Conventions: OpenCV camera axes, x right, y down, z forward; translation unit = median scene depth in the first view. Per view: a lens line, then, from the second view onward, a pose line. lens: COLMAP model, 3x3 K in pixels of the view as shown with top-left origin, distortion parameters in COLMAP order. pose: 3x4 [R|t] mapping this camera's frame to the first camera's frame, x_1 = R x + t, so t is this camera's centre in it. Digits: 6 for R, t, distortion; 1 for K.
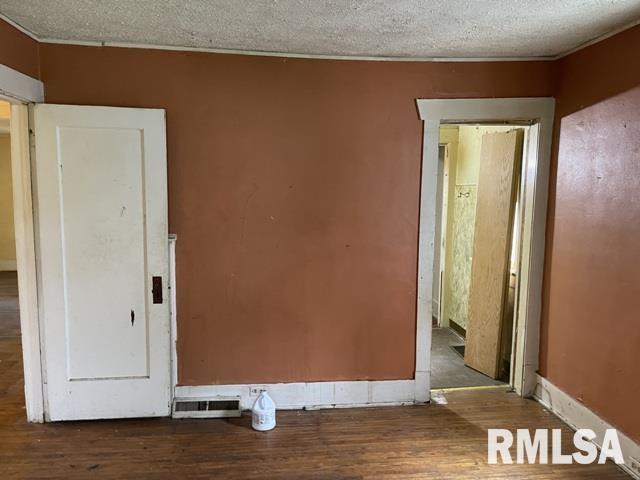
lens RADIAL K [[459.9, 0, 320.0], [0, 459.9, 240.0], [0, 0, 1]] dist [0.002555, -0.054664]
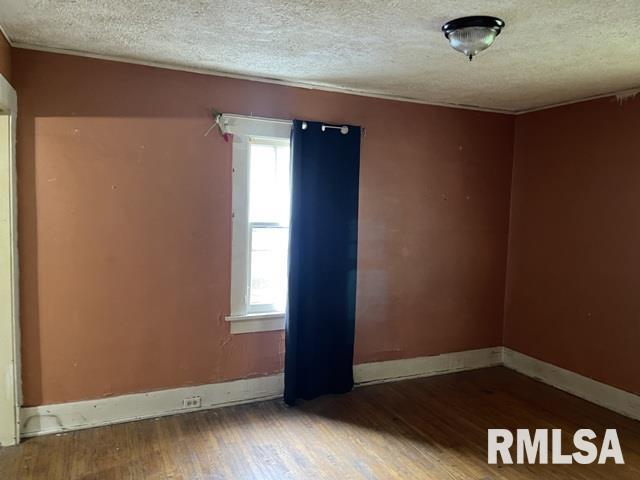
lens RADIAL K [[459.9, 0, 320.0], [0, 459.9, 240.0], [0, 0, 1]] dist [0.002555, -0.054664]
pose [[-0.318033, -0.098404, 0.942959, -0.500516], [0.071196, 0.989312, 0.127254, -0.096150], [-0.945403, 0.107606, -0.307628, 0.733704]]
